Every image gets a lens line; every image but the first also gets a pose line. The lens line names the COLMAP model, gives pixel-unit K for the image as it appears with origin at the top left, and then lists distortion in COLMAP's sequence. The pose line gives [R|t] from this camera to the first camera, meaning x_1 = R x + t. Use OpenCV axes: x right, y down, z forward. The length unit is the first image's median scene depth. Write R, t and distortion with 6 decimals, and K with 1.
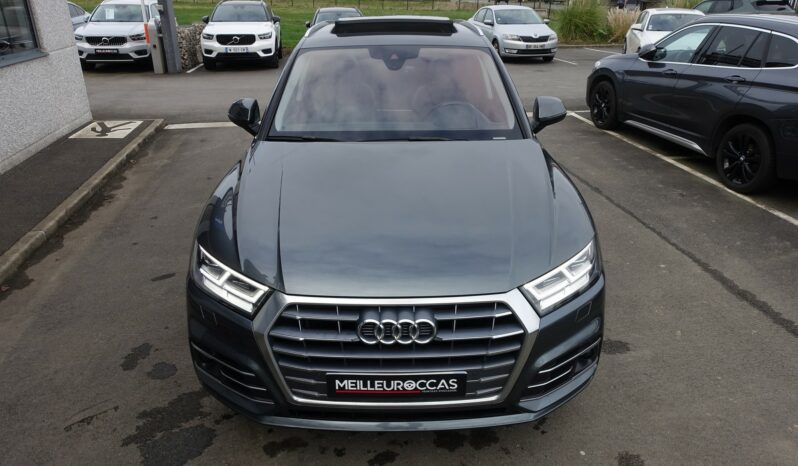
lens RADIAL K [[543.7, 0, 399.0], [0, 543.7, 233.0], [0, 0, 1]] dist [-0.005417, -0.001080]
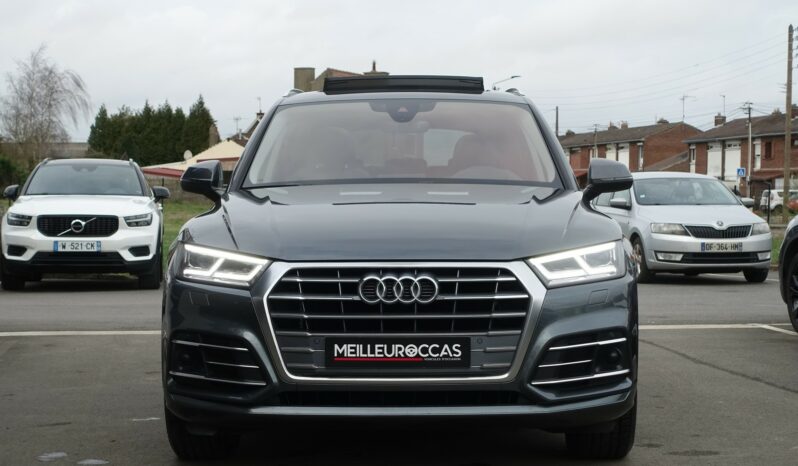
lens RADIAL K [[1546.8, 0, 399.0], [0, 1546.8, 233.0], [0, 0, 1]] dist [-0.029934, 0.055075]
pose [[0.999771, -0.000533, -0.021389, 0.055161], [-0.007757, 0.922651, -0.385557, 1.117298], [0.019940, 0.385635, 0.922436, -1.566812]]
